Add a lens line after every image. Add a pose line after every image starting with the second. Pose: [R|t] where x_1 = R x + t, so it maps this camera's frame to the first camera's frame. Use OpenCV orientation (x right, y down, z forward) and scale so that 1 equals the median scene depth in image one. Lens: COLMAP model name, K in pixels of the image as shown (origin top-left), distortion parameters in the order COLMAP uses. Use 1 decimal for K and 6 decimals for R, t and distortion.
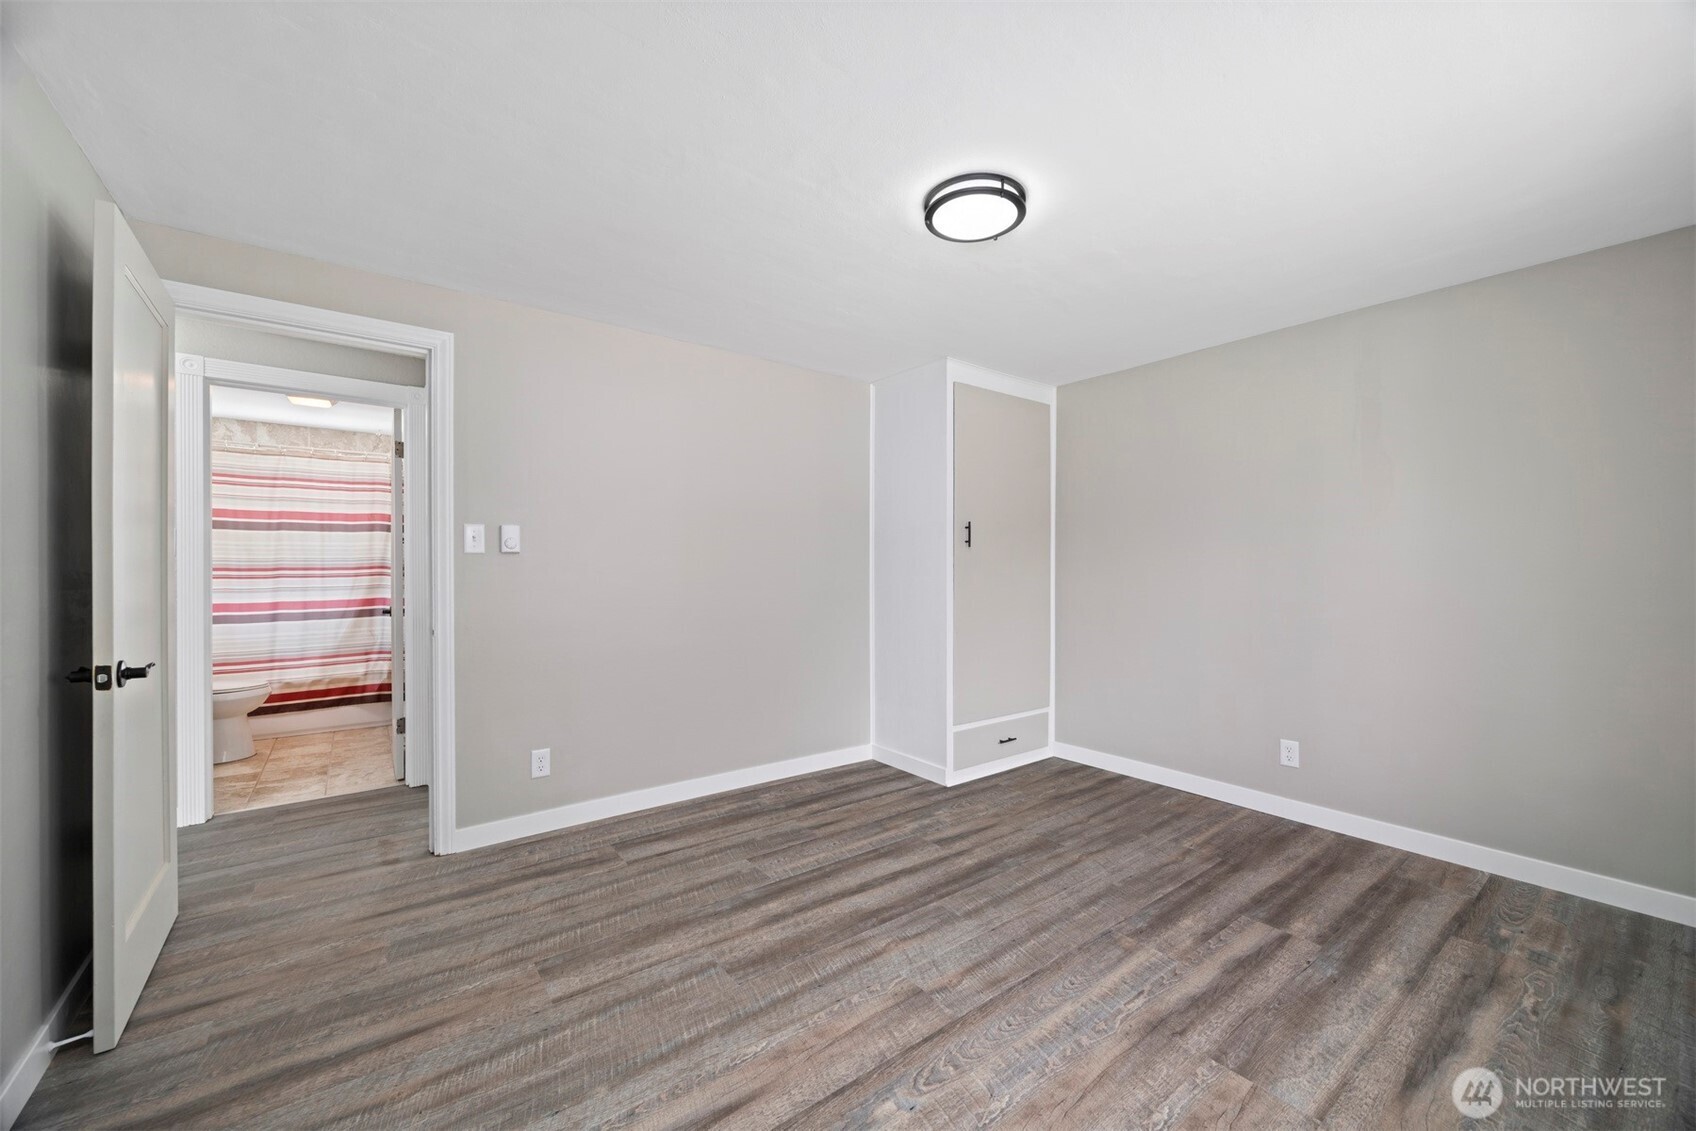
lens RADIAL K [[651.4, 0, 854.8], [0, 651.4, 568.9], [0, 0, 1]] dist [-0.001614, 0.000066]
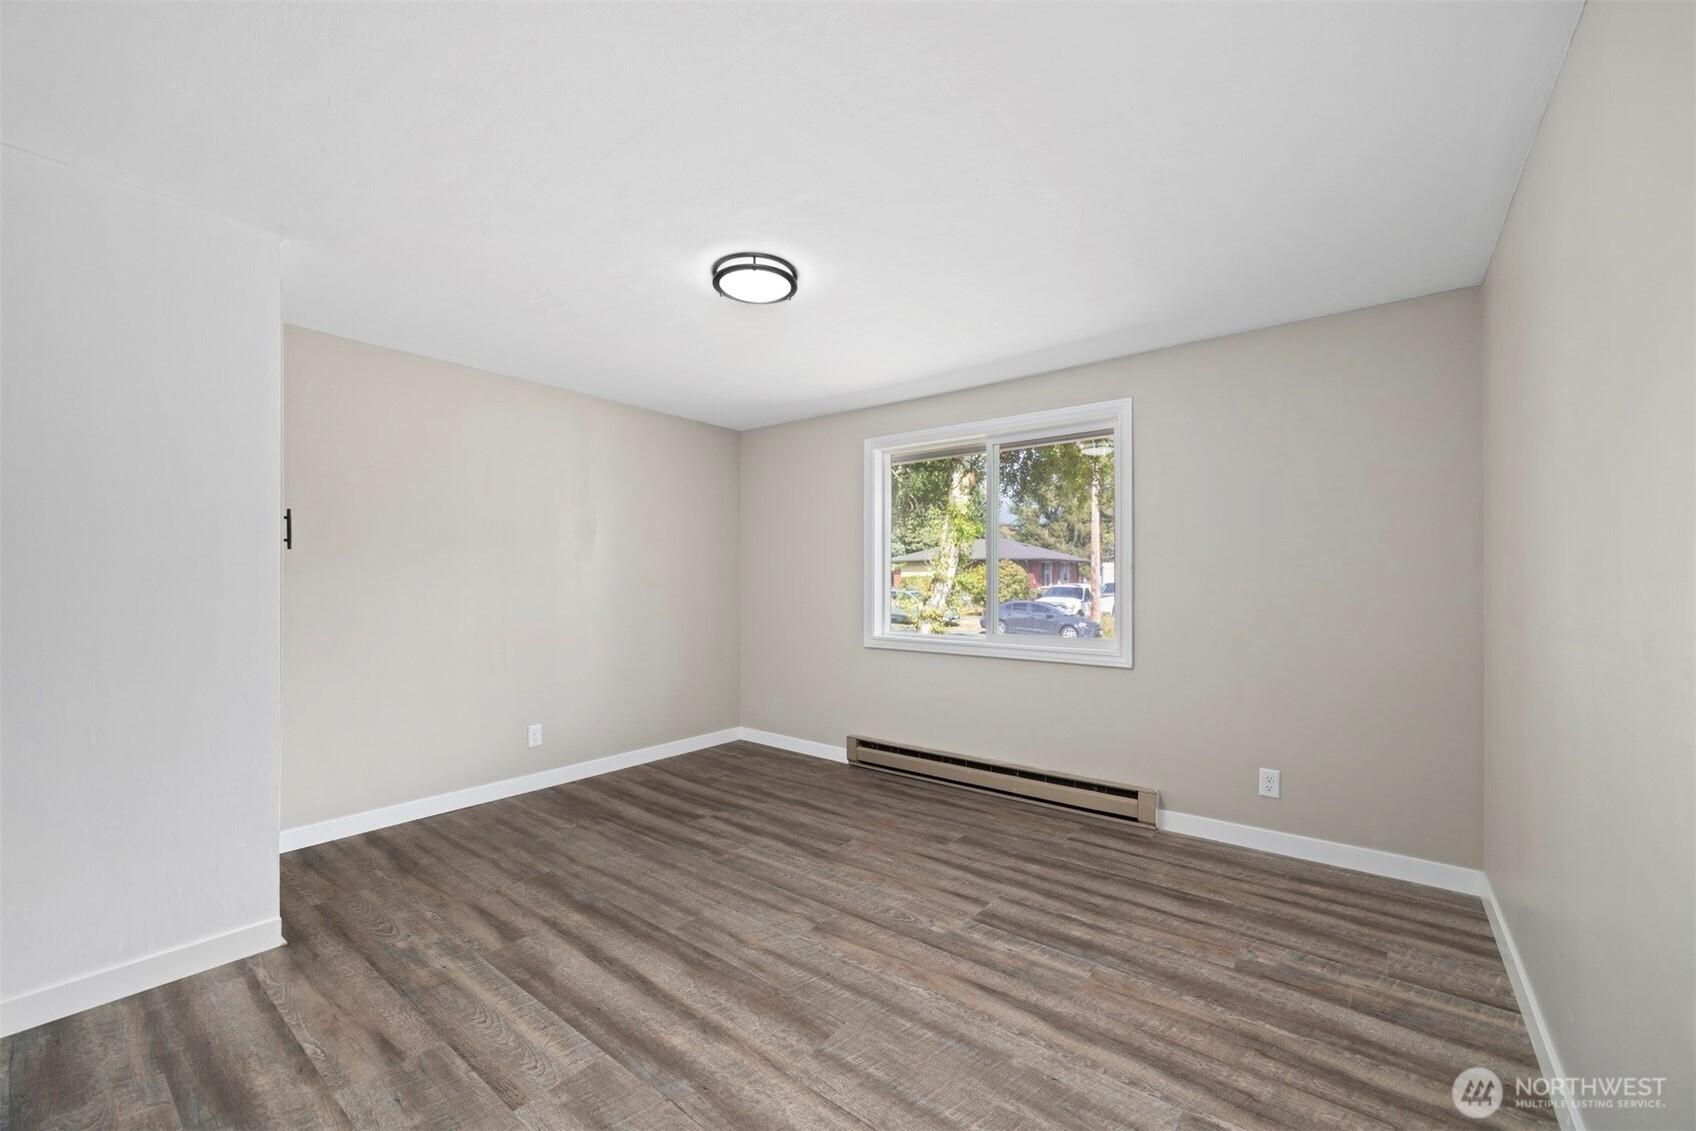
lens RADIAL K [[651.4, 0, 854.8], [0, 651.4, 568.9], [0, 0, 1]] dist [-0.001614, 0.000066]
pose [[-0.237714, 0.018698, 0.971155, -0.860470], [0.000664, 0.999818, -0.019088, -0.004672], [-0.971335, -0.003893, -0.237683, 0.936103]]
